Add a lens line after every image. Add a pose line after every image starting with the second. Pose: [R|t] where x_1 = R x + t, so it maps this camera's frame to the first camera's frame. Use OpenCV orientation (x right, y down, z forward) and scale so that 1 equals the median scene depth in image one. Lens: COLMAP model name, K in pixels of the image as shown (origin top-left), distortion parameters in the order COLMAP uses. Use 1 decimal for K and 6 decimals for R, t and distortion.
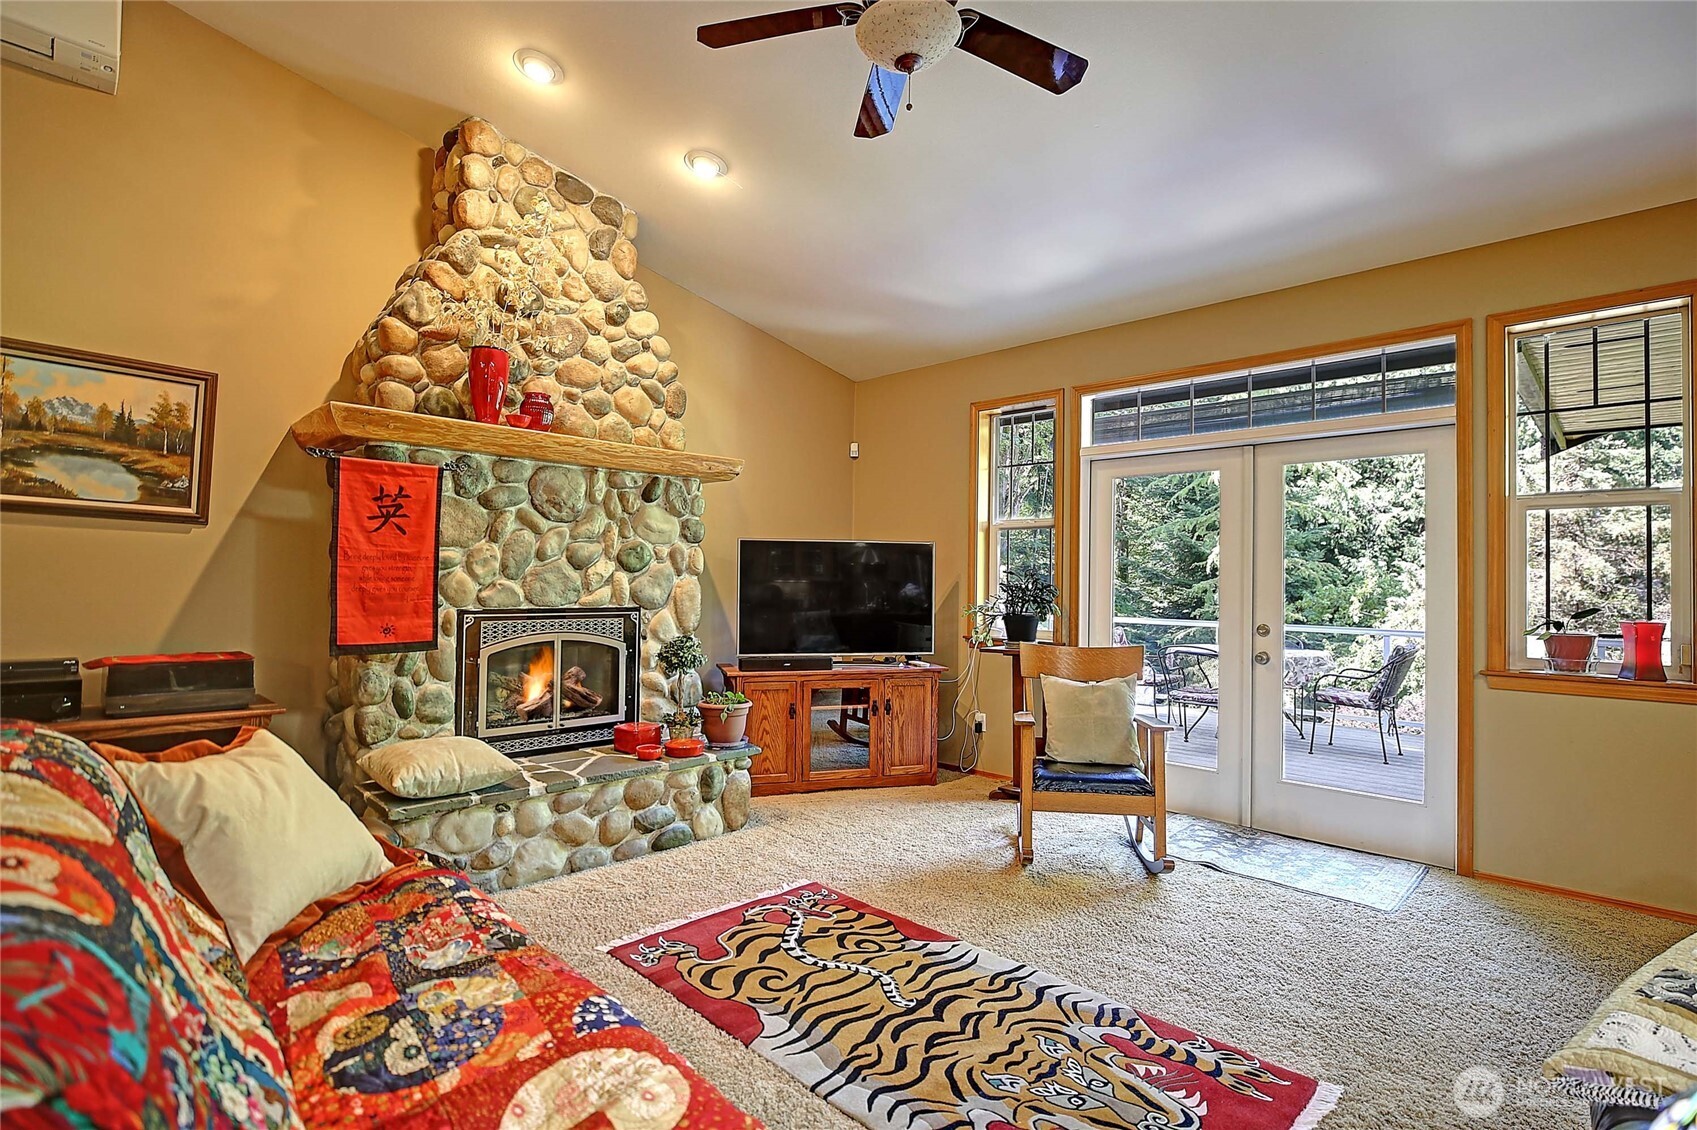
lens RADIAL K [[819.2, 0, 848.5], [0, 819.2, 565.0], [0, 0, 1]] dist [-0.030572, 0.007877]
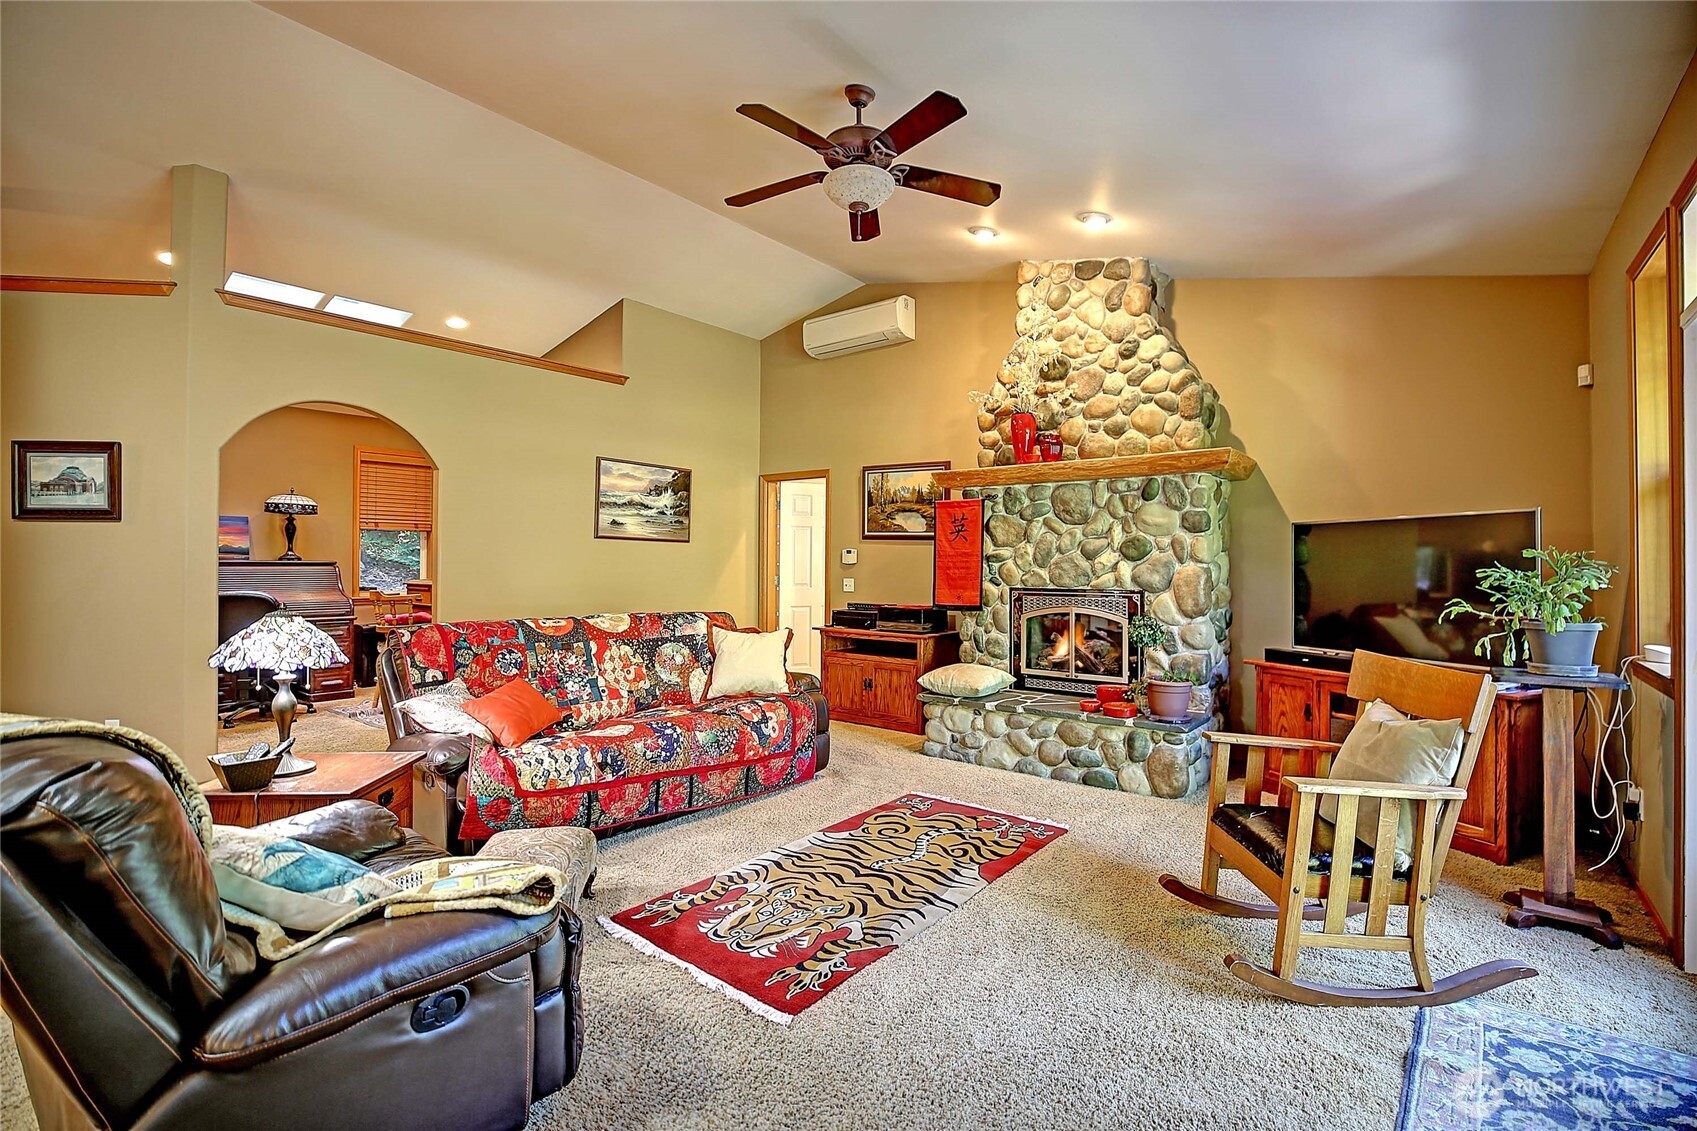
lens RADIAL K [[776.5, 0, 871.2], [0, 776.5, 548.6], [0, 0, 1]] dist [-0.027621, 0.005946]
pose [[0.109908, -0.031535, -0.993441, 0.940173], [0.019890, 0.999366, -0.029522, 0.018877], [0.993743, -0.016515, 0.110465, 0.564112]]
